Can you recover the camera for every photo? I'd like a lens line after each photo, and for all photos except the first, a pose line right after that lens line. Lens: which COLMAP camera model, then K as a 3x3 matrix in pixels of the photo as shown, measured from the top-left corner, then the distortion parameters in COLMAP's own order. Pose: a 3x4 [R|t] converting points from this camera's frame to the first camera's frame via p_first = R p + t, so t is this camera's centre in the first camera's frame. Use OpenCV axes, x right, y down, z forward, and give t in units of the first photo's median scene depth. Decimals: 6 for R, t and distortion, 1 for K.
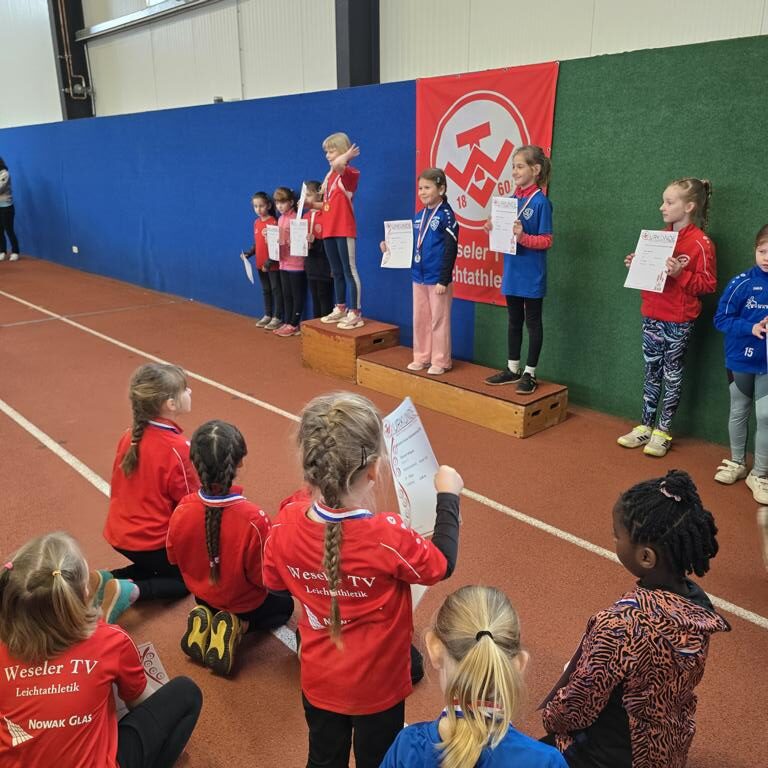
lens RADIAL K [[721.9, 0, 383.8], [0, 721.9, 381.1], [0, 0, 1]] dist [0.036362, -0.033598]
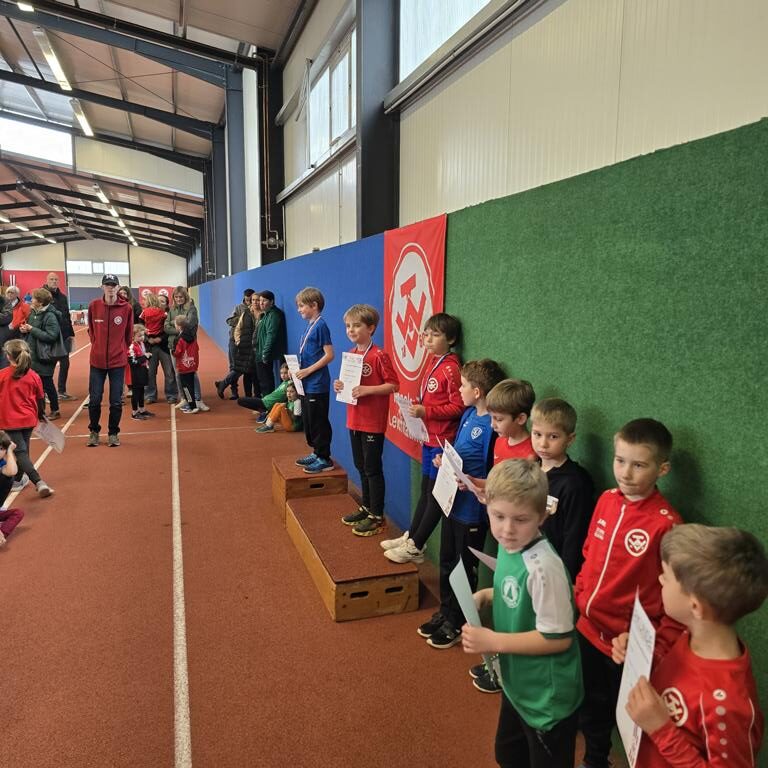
lens RADIAL K [[699.2, 0, 390.6], [0, 699.2, 373.1], [0, 0, 1]] dist [0.089599, -0.070791]
pose [[0.909701, 0.061119, -0.410741, 0.554193], [-0.135692, 0.978565, -0.154914, -0.086454], [0.392468, 0.196660, 0.898495, 0.192109]]
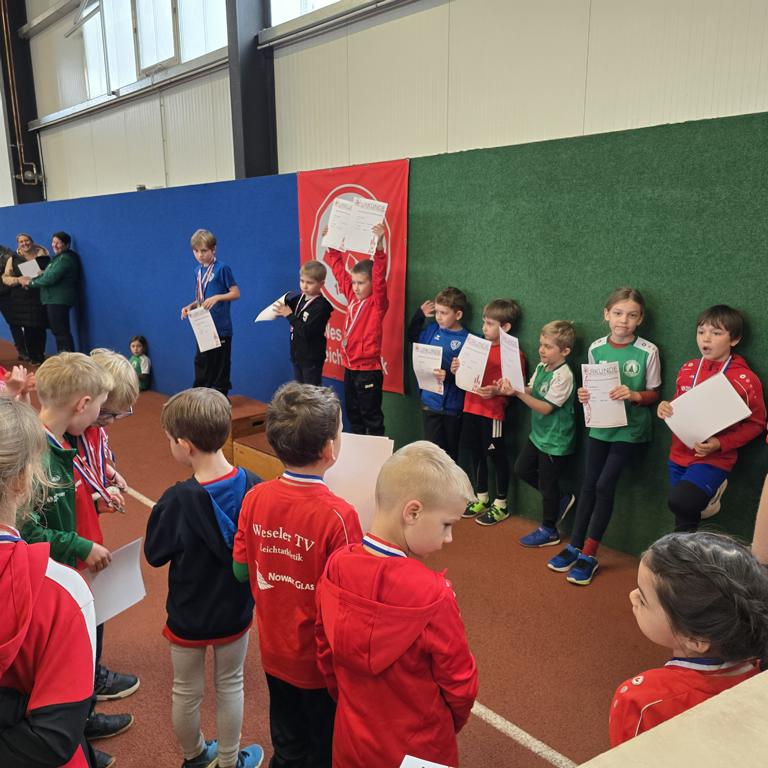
lens RADIAL K [[715.1, 0, 385.1], [0, 715.1, 384.0], [0, 0, 1]] dist [0.058891, -0.055740]
pose [[0.999996, -0.000370, -0.002760, 0.206844], [0.000114, 0.995739, -0.092216, -0.021521], [0.002782, 0.092215, 0.995735, -0.000353]]
